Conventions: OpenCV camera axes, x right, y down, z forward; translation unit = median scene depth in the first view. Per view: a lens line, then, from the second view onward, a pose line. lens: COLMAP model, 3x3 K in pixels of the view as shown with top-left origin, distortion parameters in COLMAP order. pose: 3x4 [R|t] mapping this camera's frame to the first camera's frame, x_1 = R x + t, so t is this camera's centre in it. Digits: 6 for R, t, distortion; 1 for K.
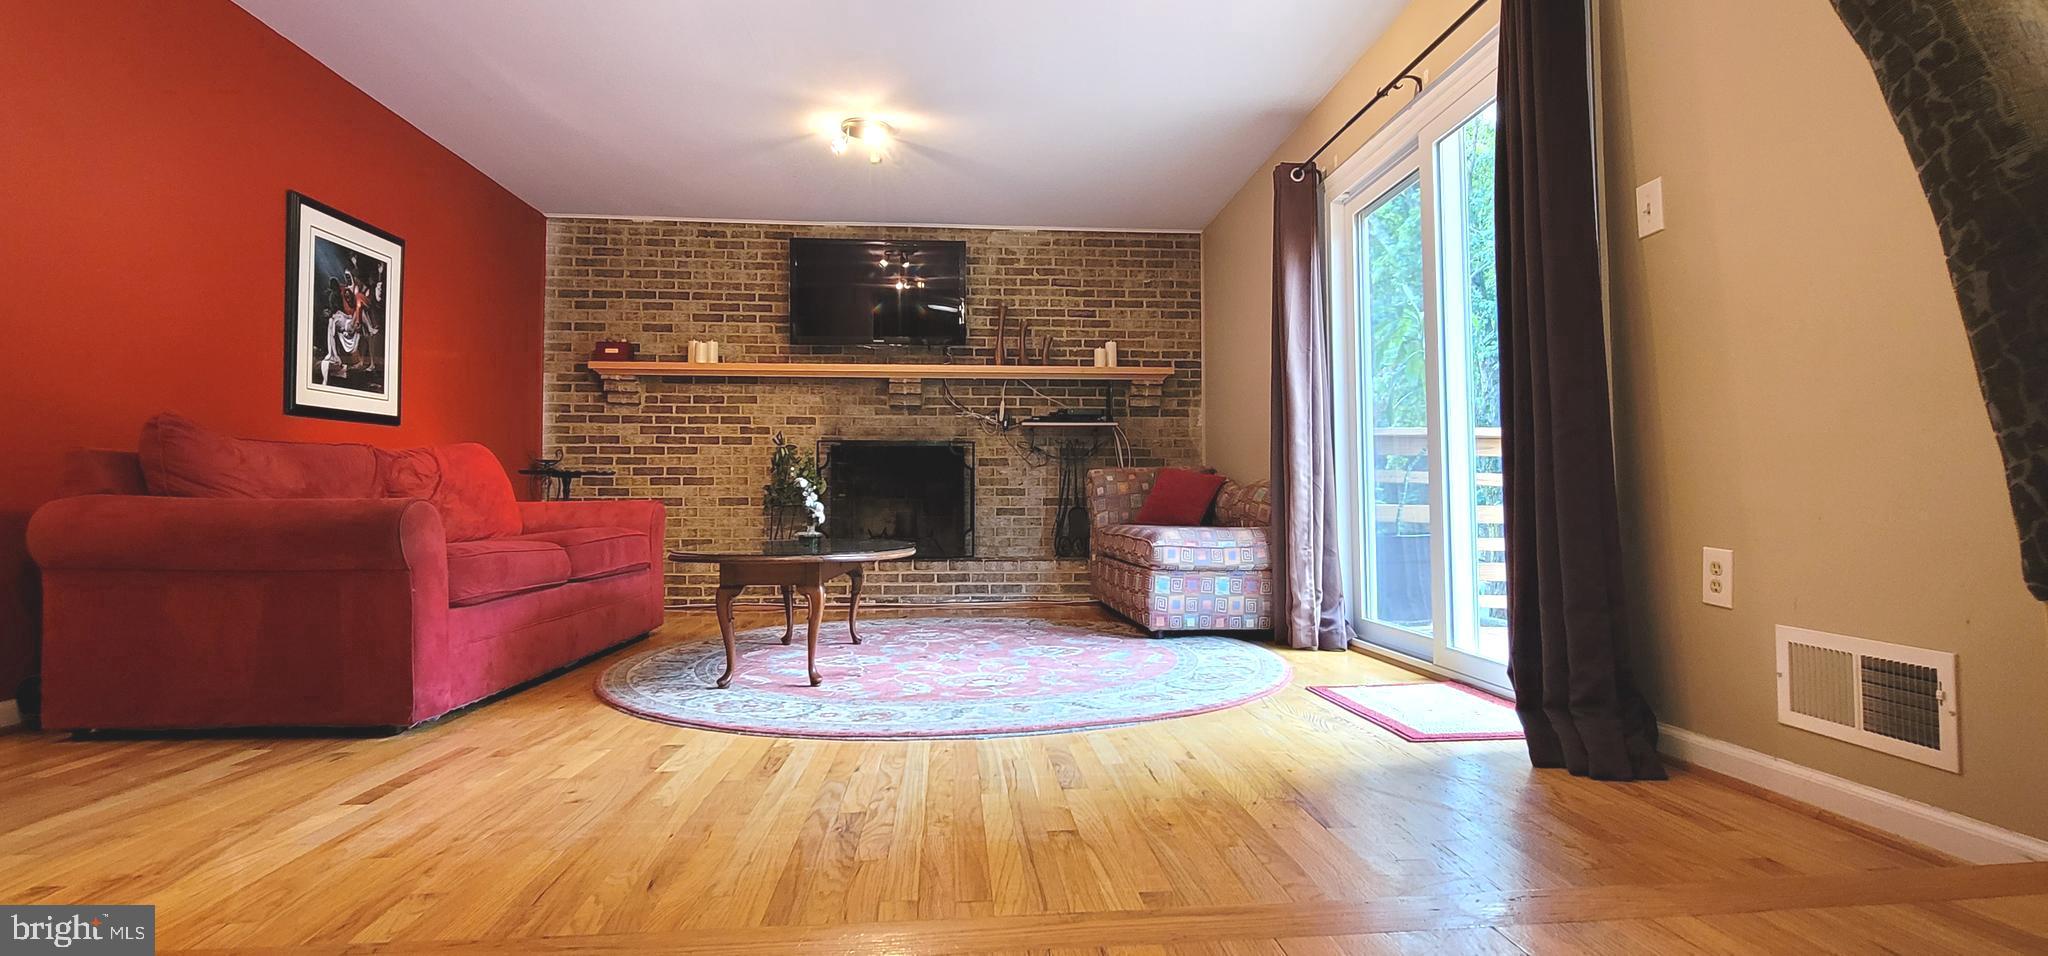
lens RADIAL K [[944.7, 0, 1024.0], [0, 944.7, 478.0], [0, 0, 1]] dist [-0.019269, -0.000033]
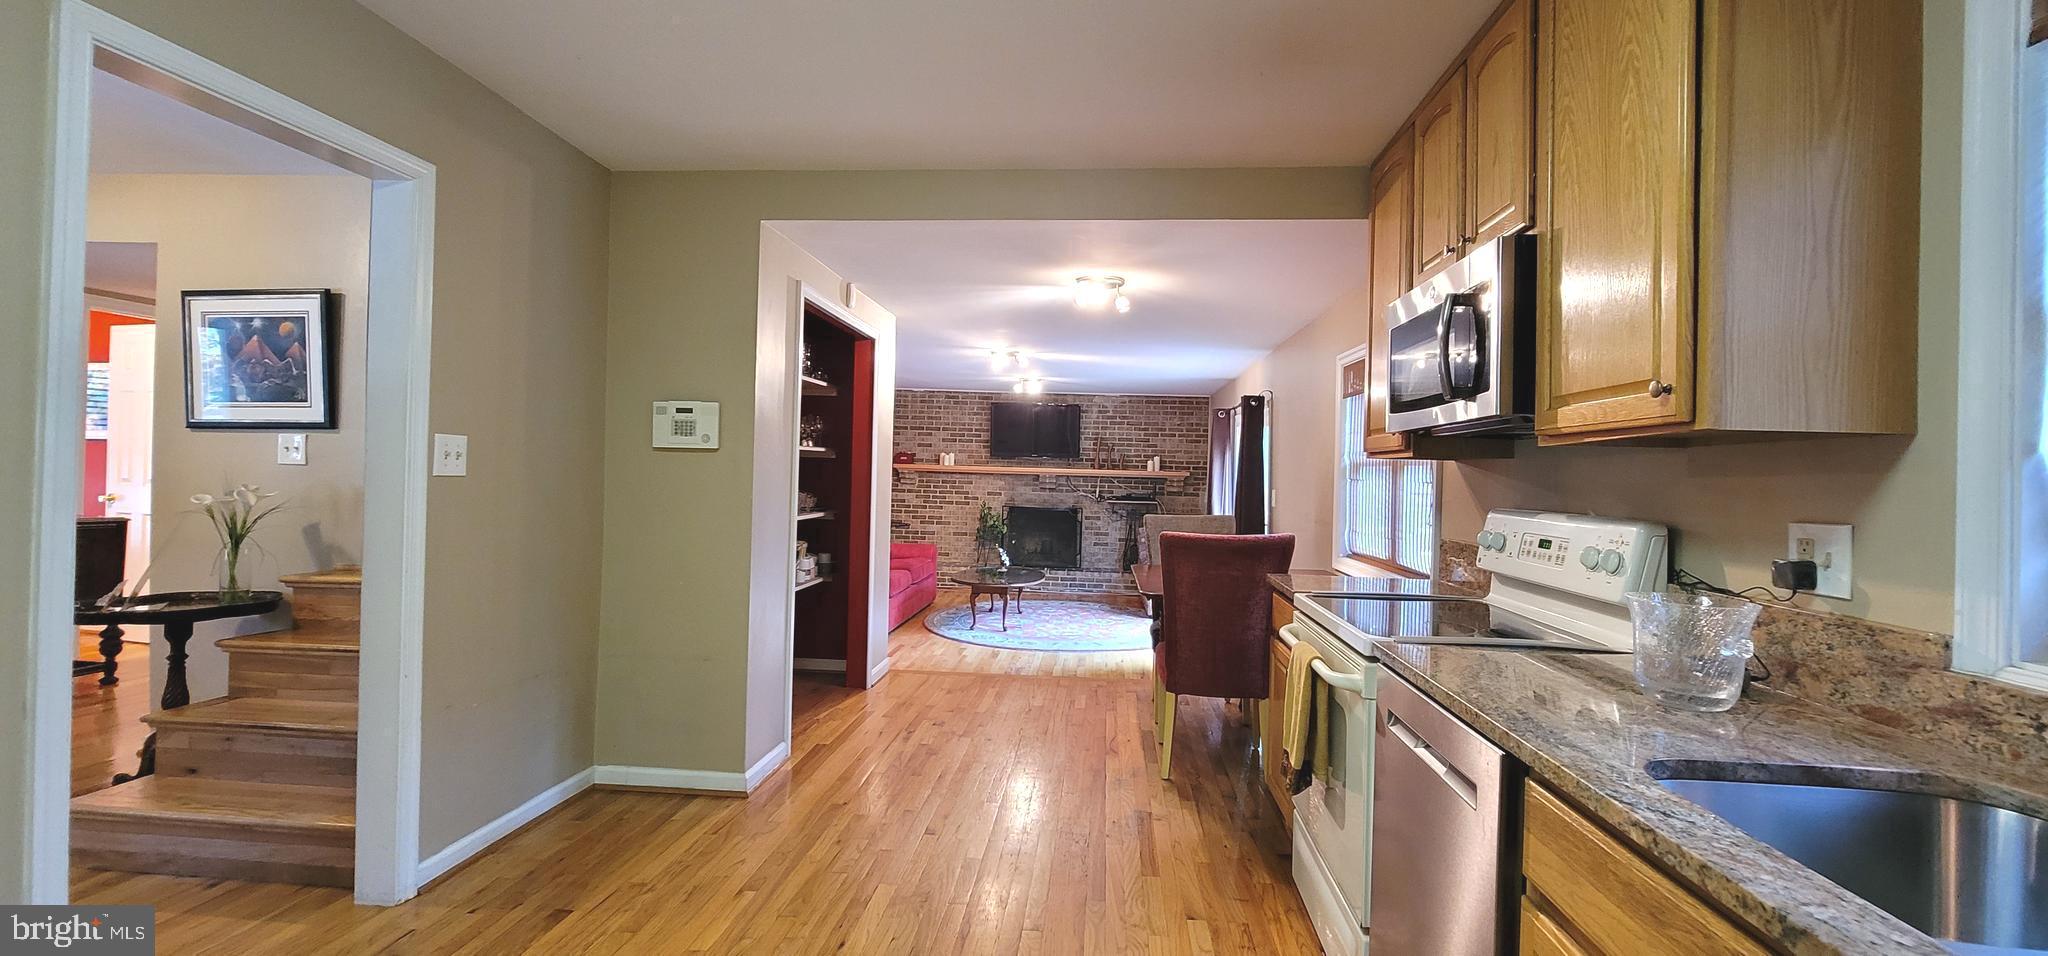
lens RADIAL K [[838.0, 0, 1024.0], [0, 838.0, 478.0], [0, 0, 1]] dist [0.000001, -0.000008]
pose [[0.984958, 0.031158, -0.169959, 0.119262], [-0.024731, 0.998902, 0.039800, -0.165847], [0.171013, -0.034998, 0.984647, -0.705963]]
